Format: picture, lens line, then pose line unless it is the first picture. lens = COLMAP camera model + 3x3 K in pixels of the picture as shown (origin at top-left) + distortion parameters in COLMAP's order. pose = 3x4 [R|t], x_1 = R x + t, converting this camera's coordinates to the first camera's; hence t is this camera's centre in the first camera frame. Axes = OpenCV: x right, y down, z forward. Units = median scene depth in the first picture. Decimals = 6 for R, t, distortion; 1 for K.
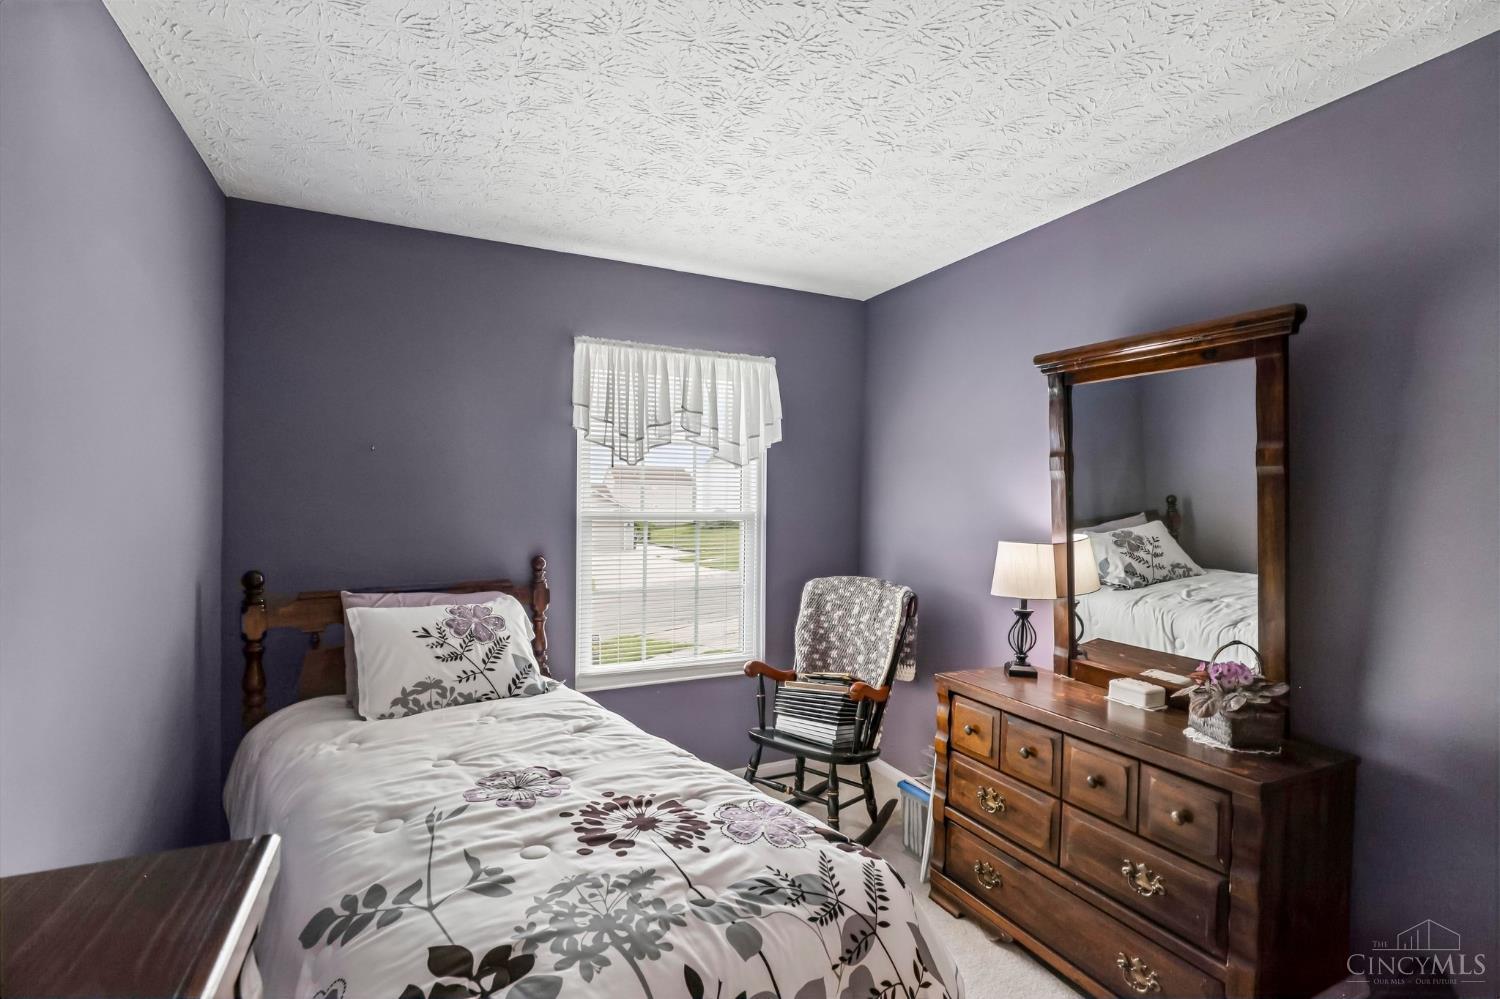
lens RADIAL K [[685.9, 0, 752.5], [0, 685.9, 502.8], [0, 0, 1]] dist [-0.002225, 0.000442]
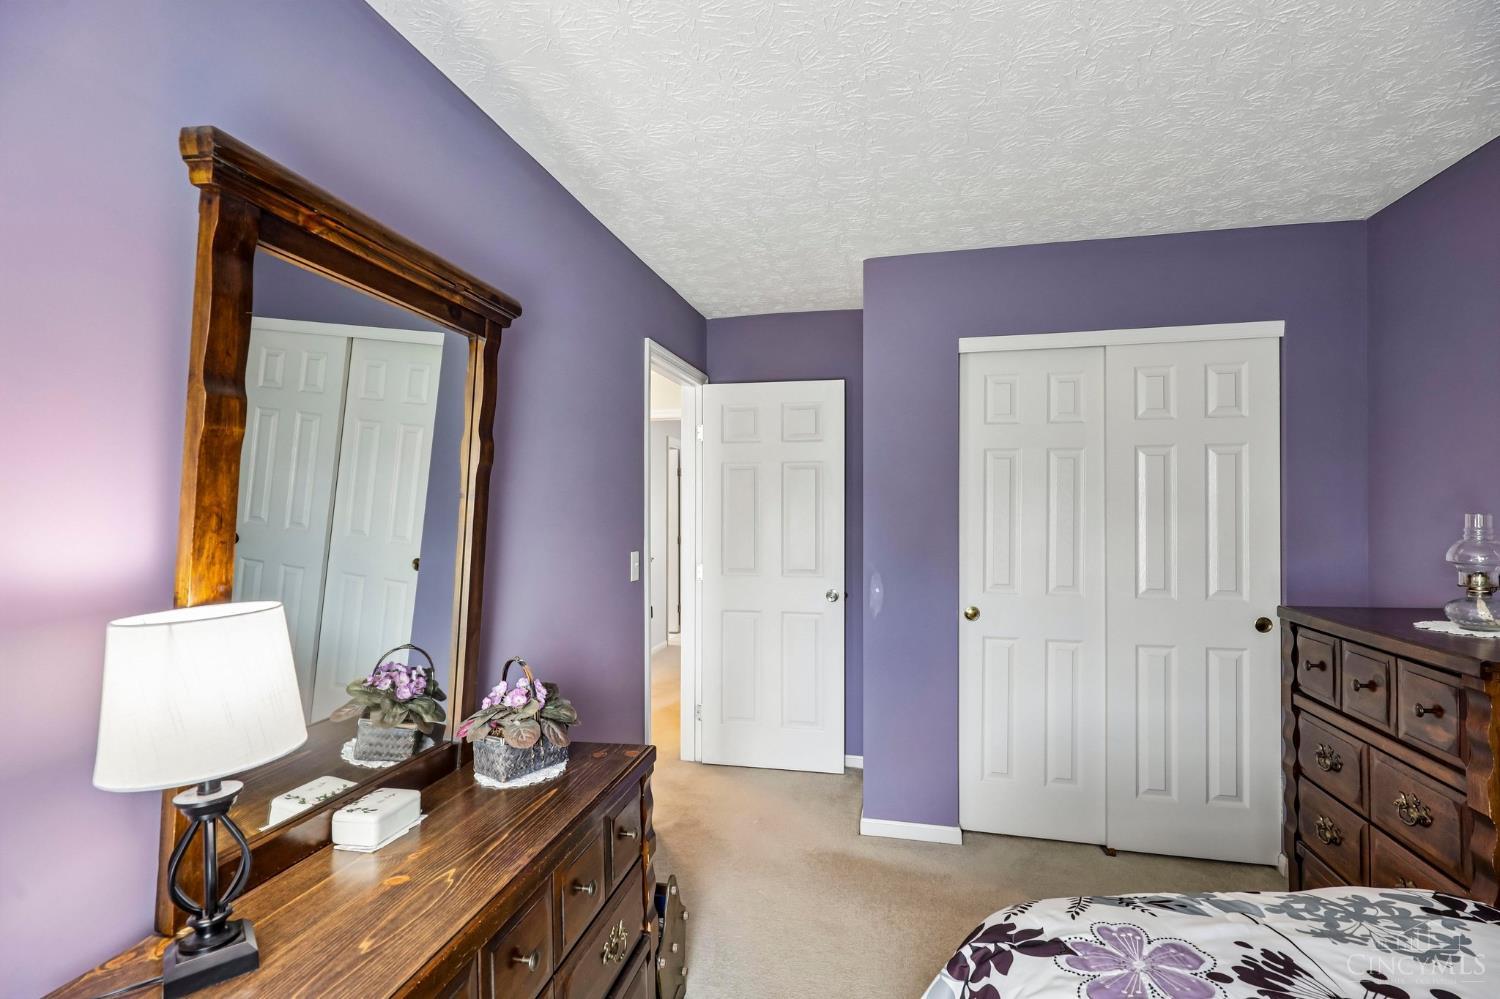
lens RADIAL K [[685.9, 0, 752.5], [0, 685.9, 502.8], [0, 0, 1]] dist [-0.002225, 0.000442]
pose [[-0.782570, 0.001777, 0.622561, -0.105154], [0.003657, 0.999992, 0.001743, -0.009765], [-0.622552, 0.003640, -0.782570, 1.722921]]
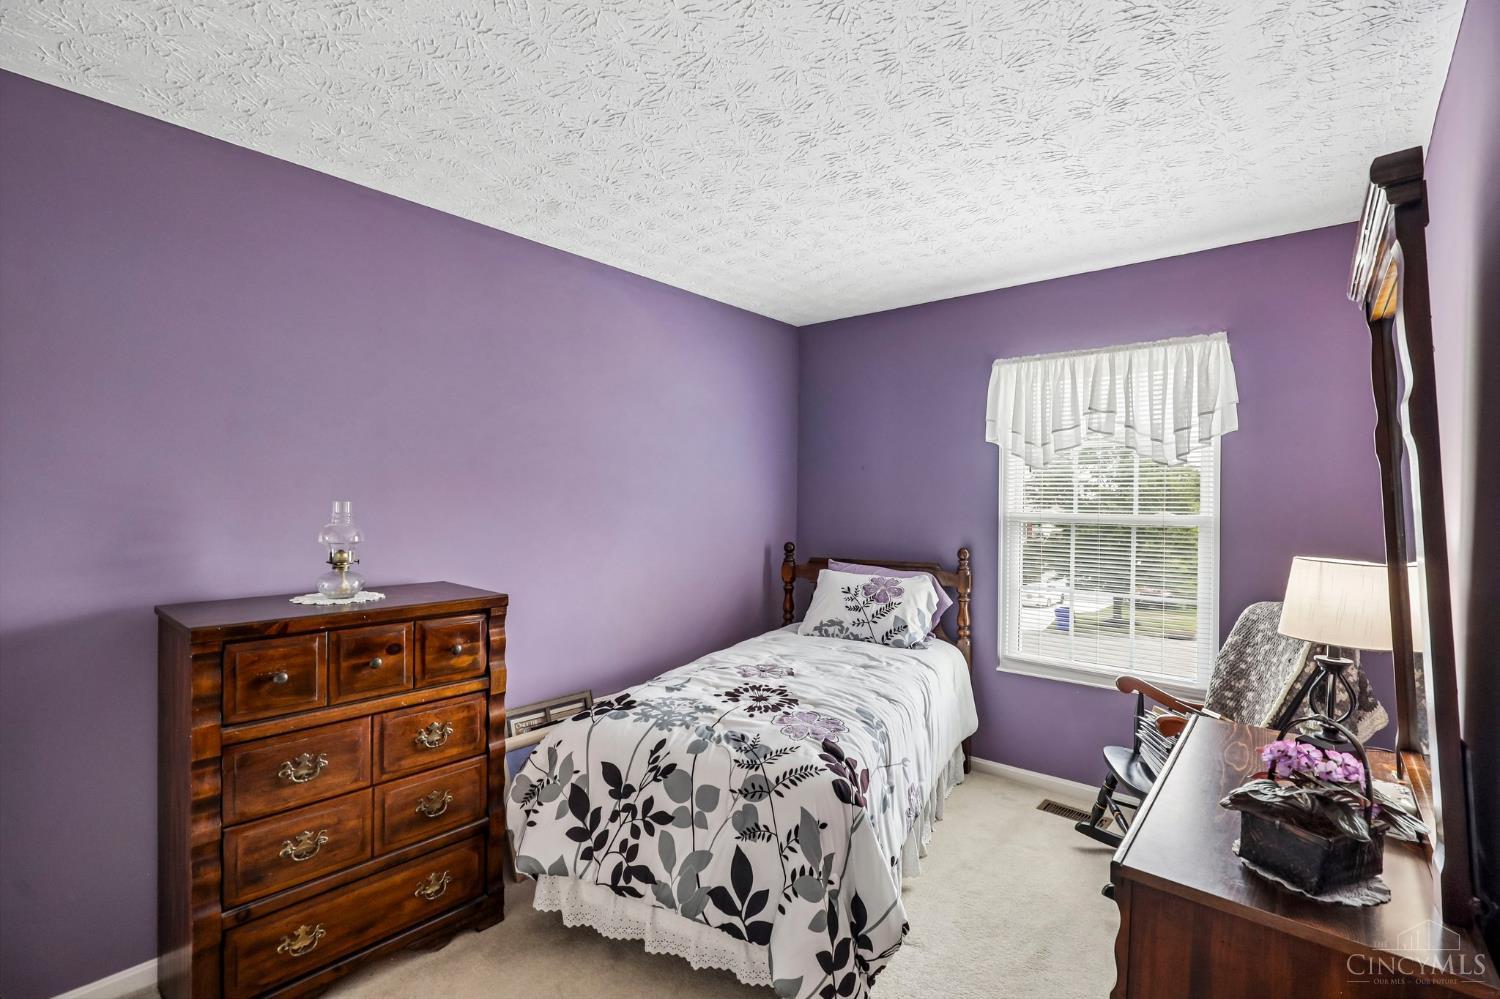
lens RADIAL K [[685.9, 0, 752.5], [0, 685.9, 502.8], [0, 0, 1]] dist [-0.002225, 0.000442]
pose [[0.410121, -0.001497, -0.912030, 1.213159], [-0.011180, 0.999915, -0.006669, 0.017369], [0.911963, 0.012931, 0.410069, 0.295702]]
